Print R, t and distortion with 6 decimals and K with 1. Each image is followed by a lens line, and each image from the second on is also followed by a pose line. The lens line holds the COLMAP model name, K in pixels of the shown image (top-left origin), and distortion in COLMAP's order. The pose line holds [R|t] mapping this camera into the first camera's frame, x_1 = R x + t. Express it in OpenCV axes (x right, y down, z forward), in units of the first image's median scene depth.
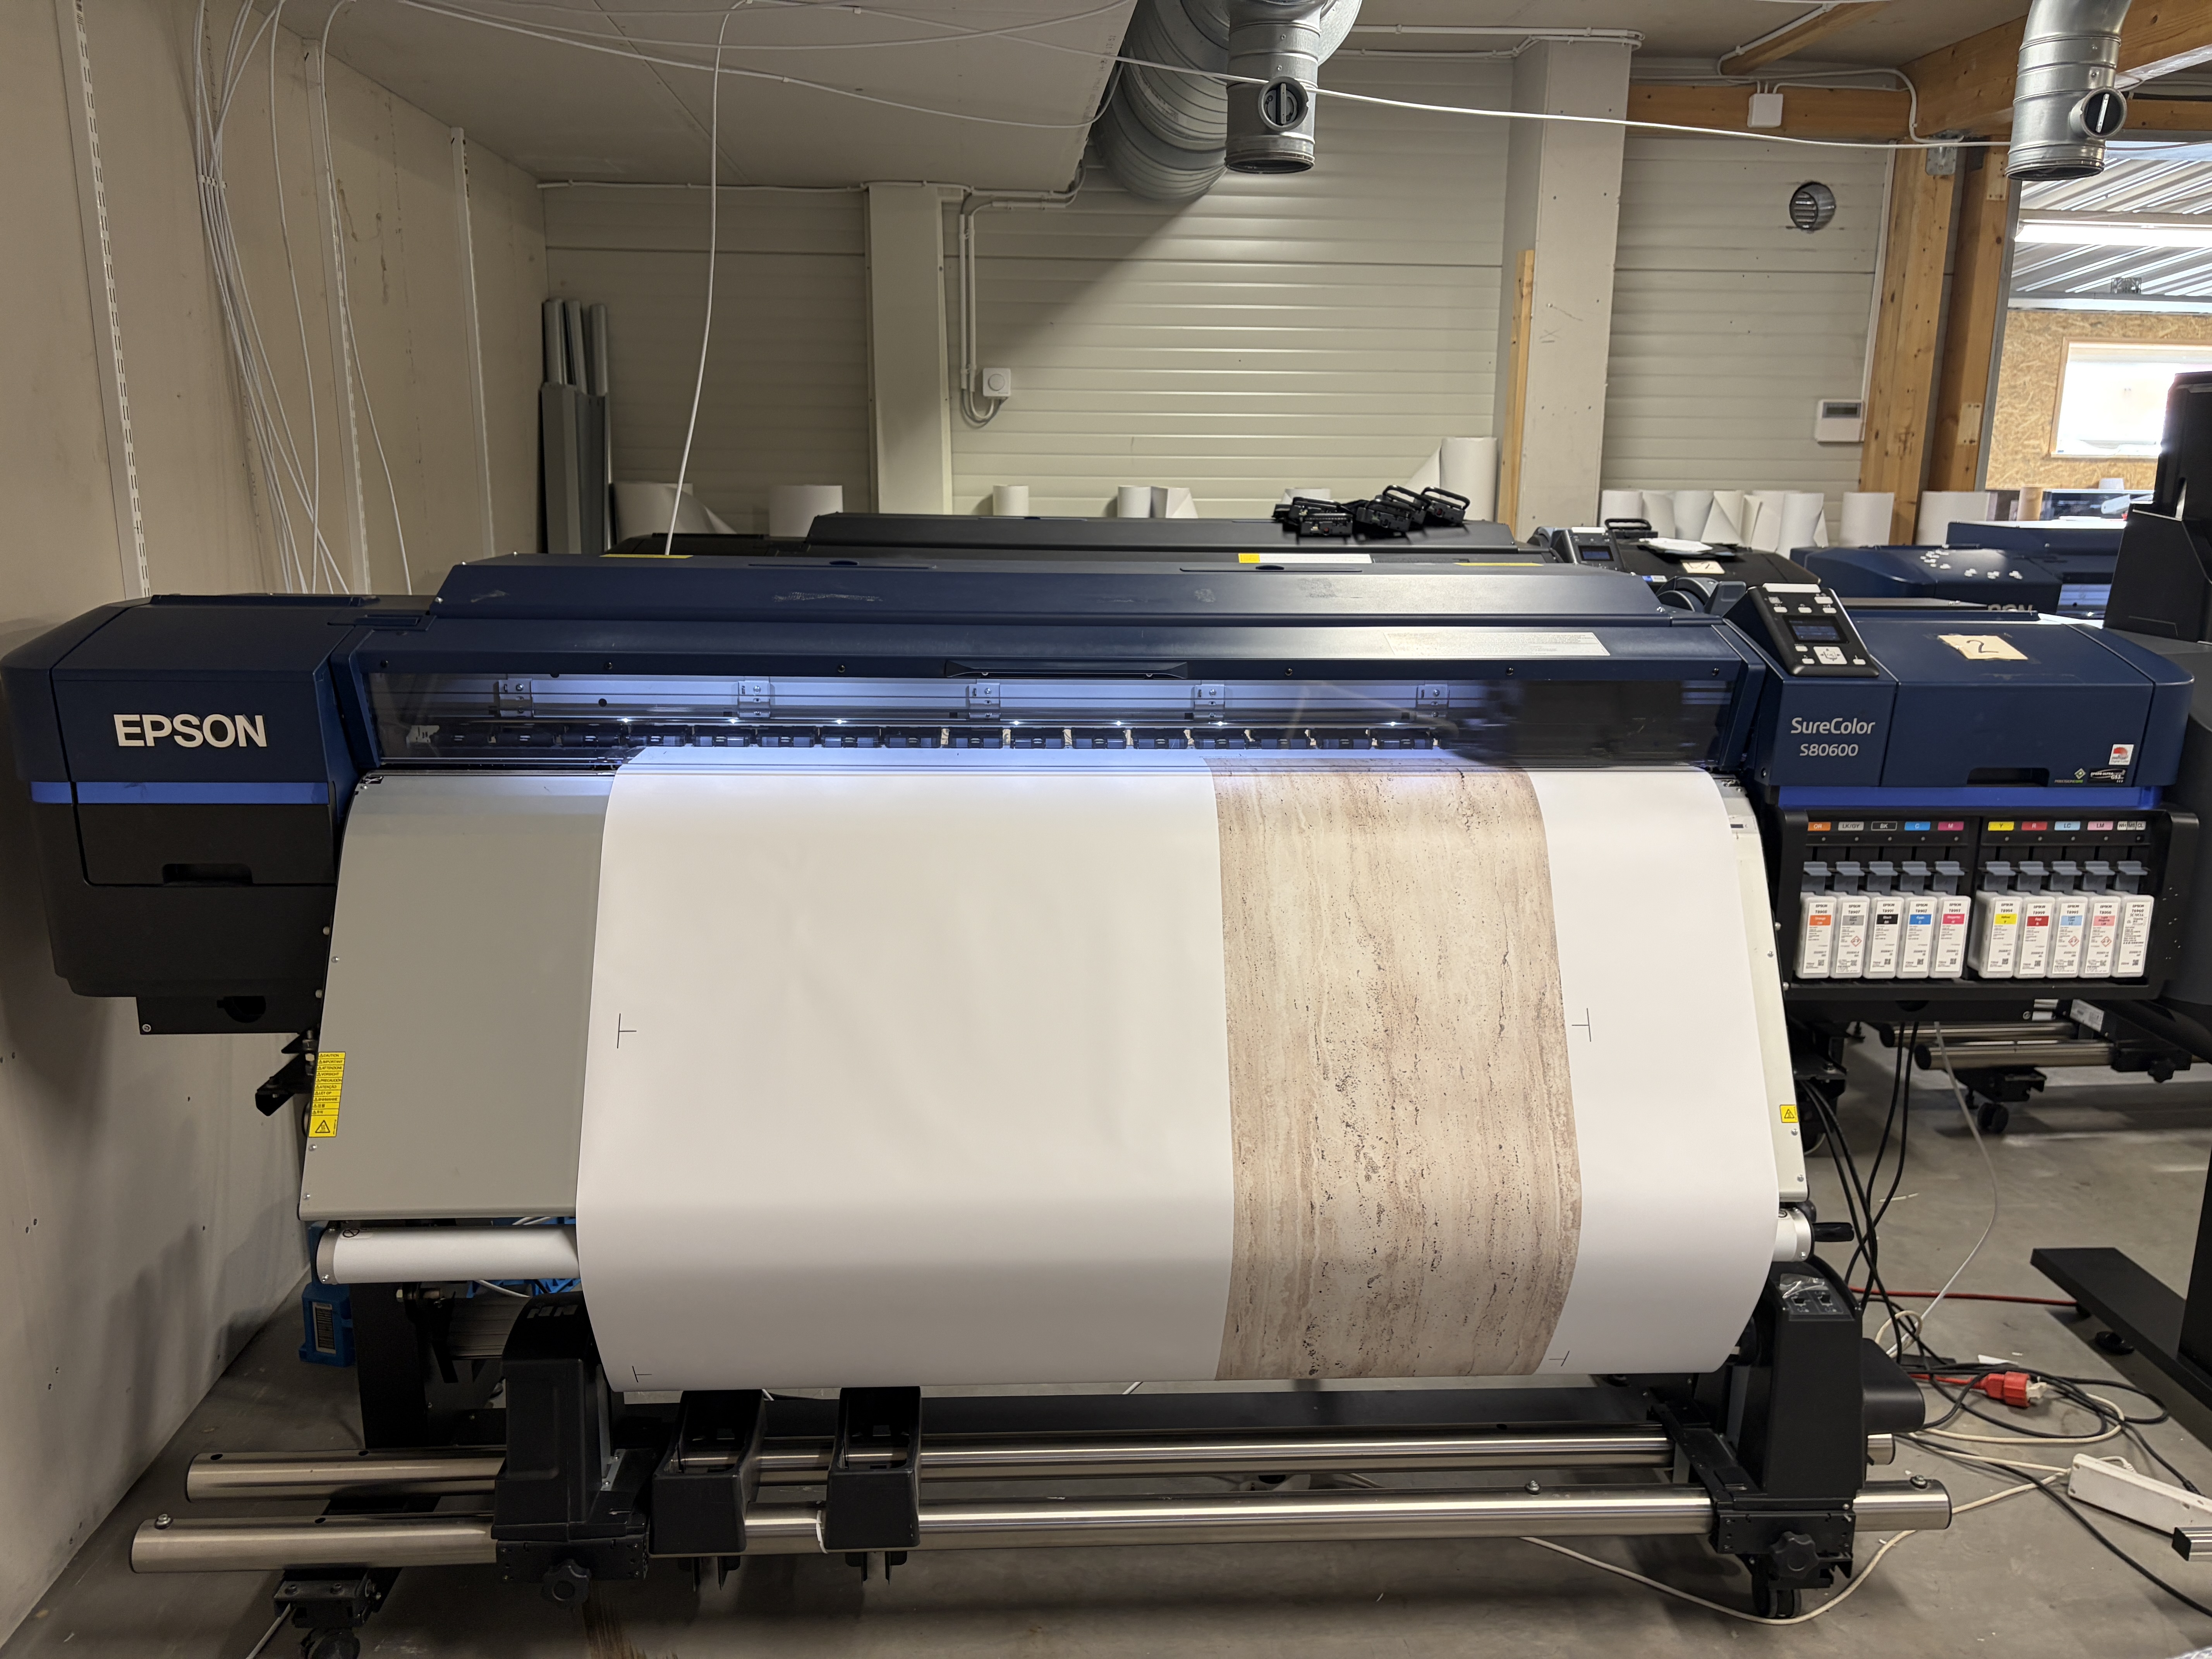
lens RADIAL K [[1683.7, 0, 1099.6], [0, 1683.7, 823.9], [0, 0, 1]] dist [0.056971, -0.055459]
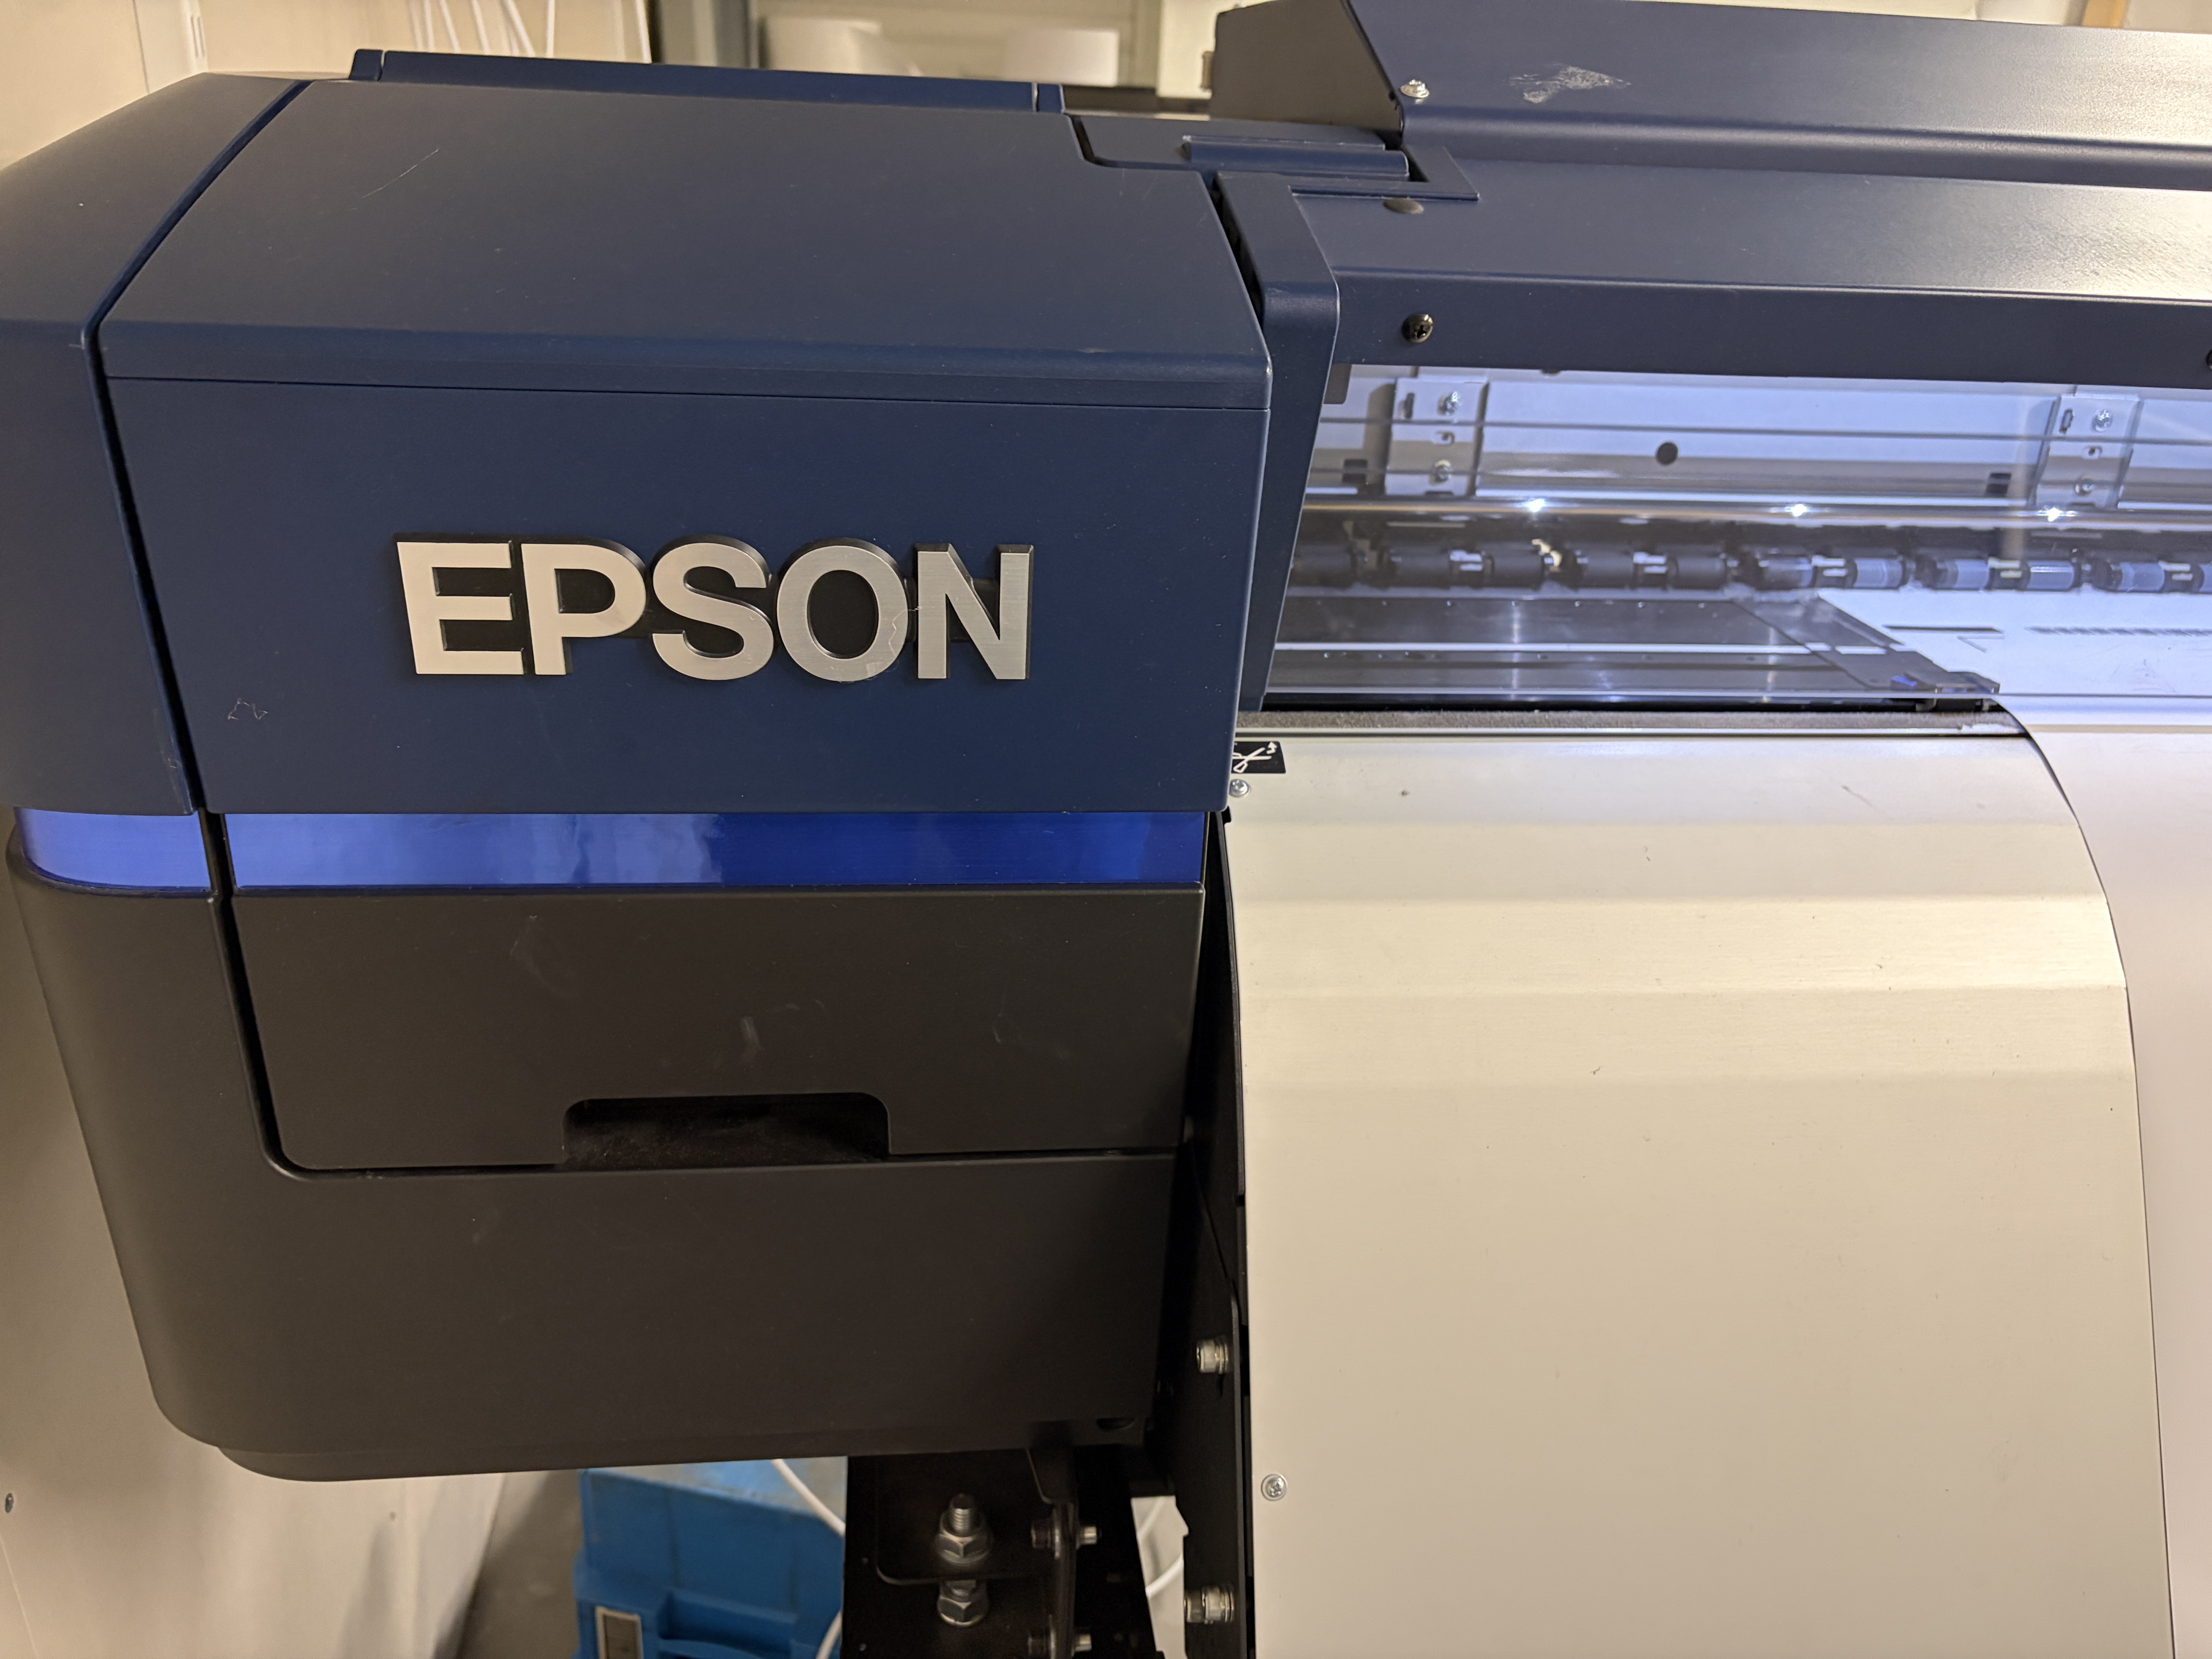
lens RADIAL K [[1683.7, 0, 1098.7], [0, 1683.7, 810.8], [0, 0, 1]] dist [0.056971, -0.055459]
pose [[0.997817, 0.007353, 0.065629, -0.455457], [-0.019364, 0.982676, 0.184315, -0.065552], [-0.063137, -0.185183, 0.980674, 0.700891]]
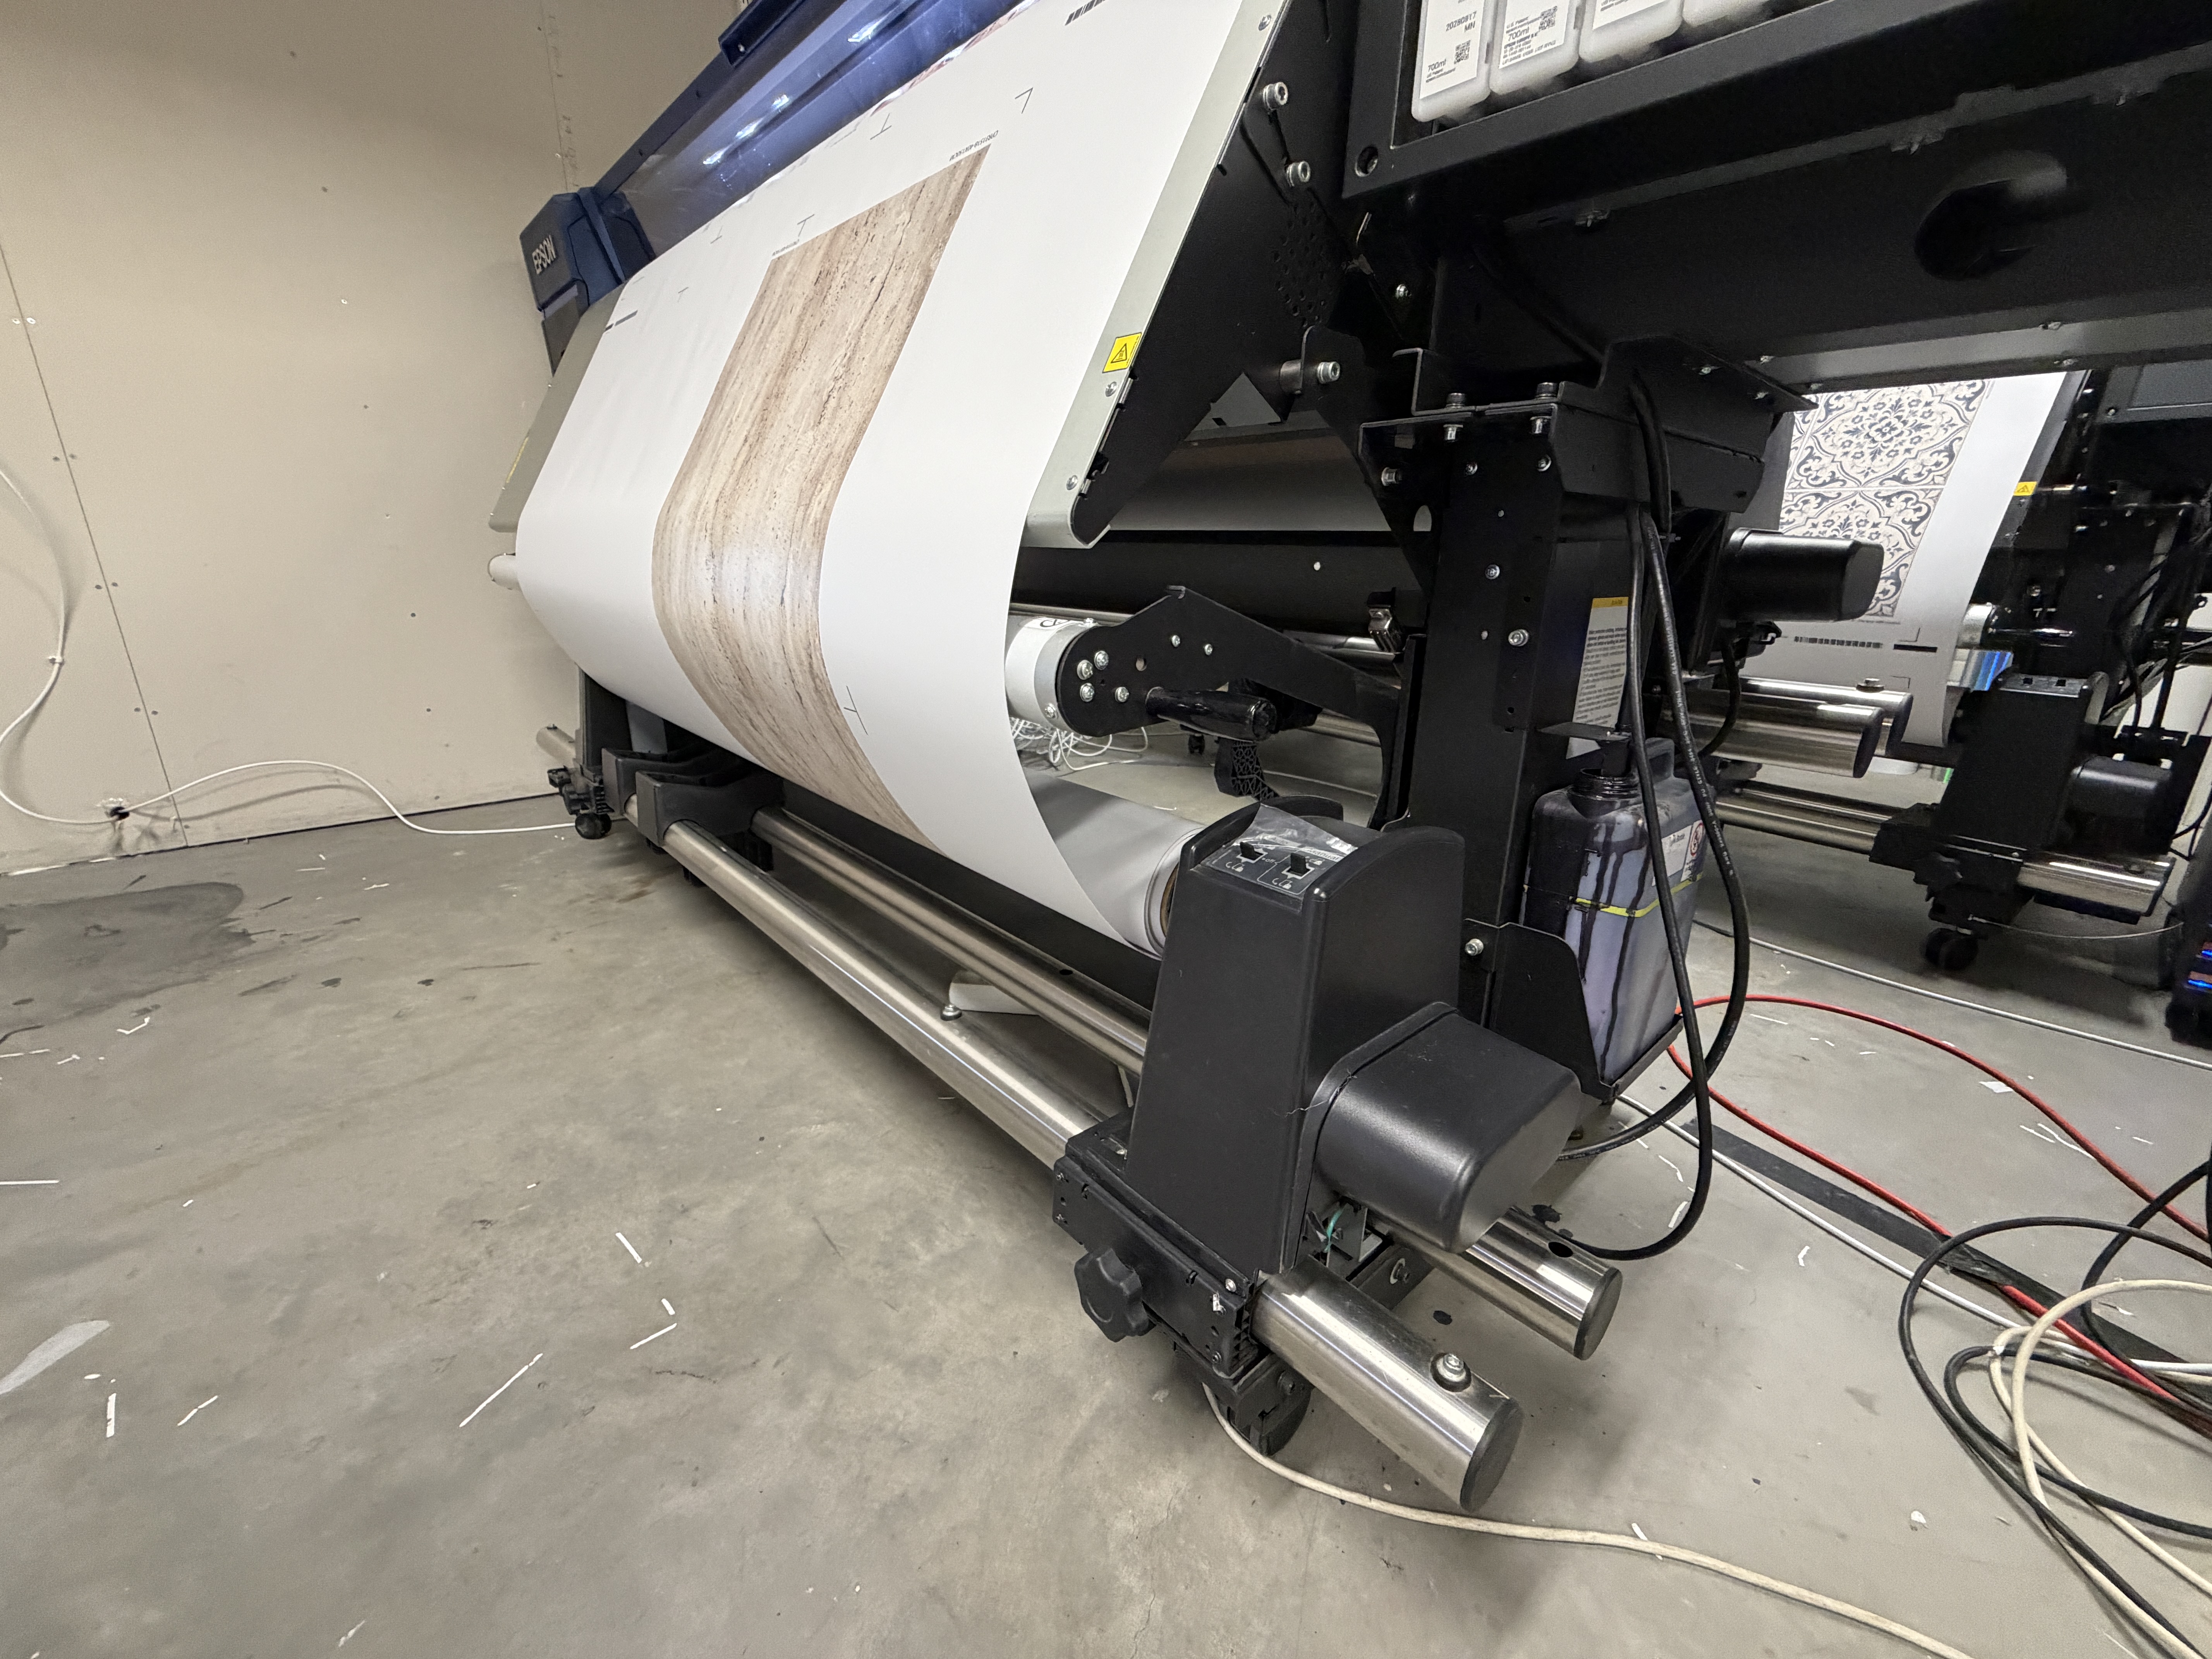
lens RADIAL K [[883.9, 0, 1096.4], [0, 883.9, 831.1], [0, 0, 1]] dist [0.001478, 0.000097]
pose [[0.616060, 0.241332, -0.749820, 0.567793], [-0.182251, 0.969751, 0.162379, 0.239816], [0.766326, 0.036620, 0.641408, 0.800445]]
